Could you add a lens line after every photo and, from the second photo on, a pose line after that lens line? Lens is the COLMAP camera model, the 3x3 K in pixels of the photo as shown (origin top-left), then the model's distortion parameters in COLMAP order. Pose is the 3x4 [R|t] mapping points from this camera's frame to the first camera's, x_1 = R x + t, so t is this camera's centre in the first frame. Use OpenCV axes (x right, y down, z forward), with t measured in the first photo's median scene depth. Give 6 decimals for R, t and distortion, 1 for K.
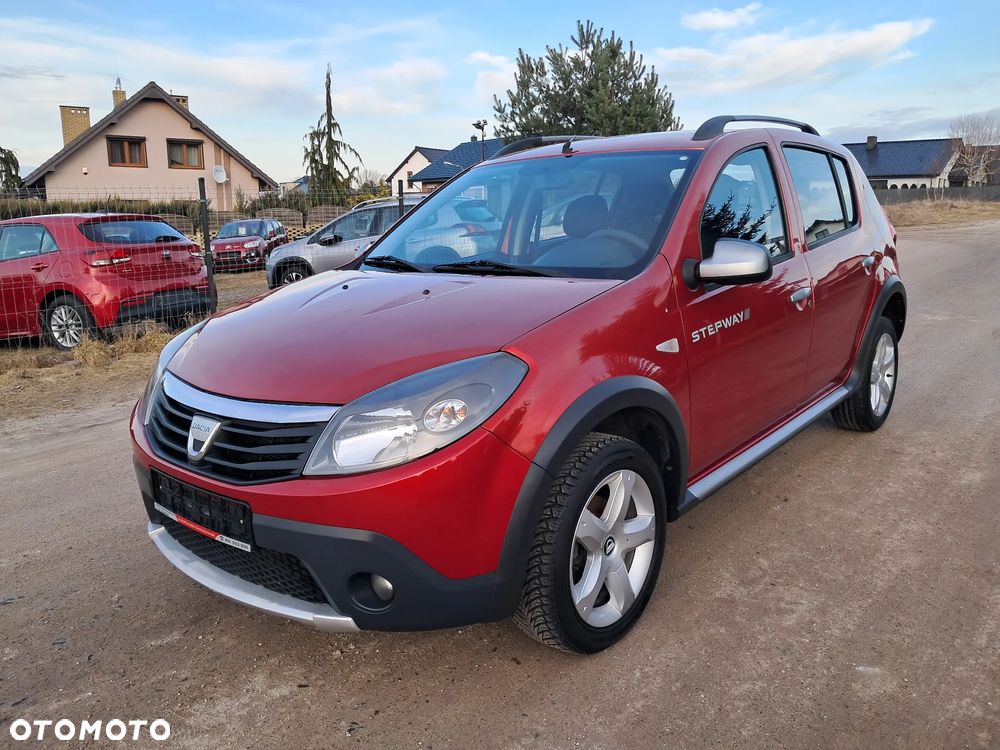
lens RADIAL K [[790.2, 0, 508.3], [0, 790.2, 371.0], [0, 0, 1]] dist [0.014597, -0.013082]
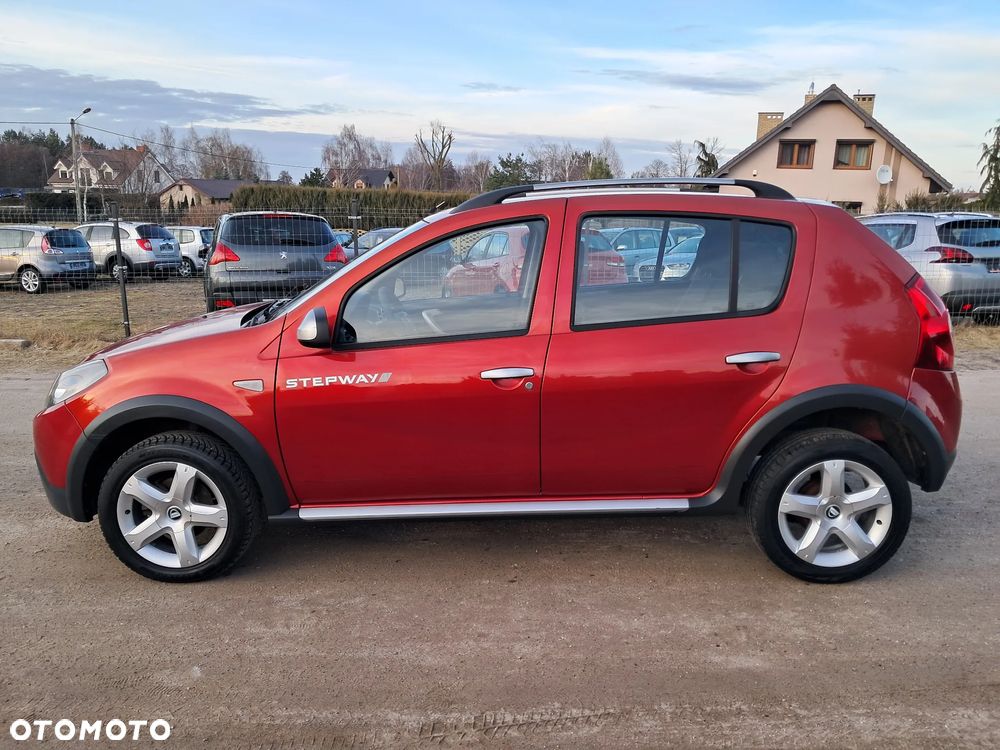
lens RADIAL K [[790.2, 0, 492.8], [0, 790.2, 374.8], [0, 0, 1]] dist [0.014597, -0.013082]
pose [[0.631153, 0.187177, -0.752736, 0.378766], [-0.177614, 0.979538, 0.094648, -0.063849], [0.755049, 0.073959, 0.651484, 0.125537]]
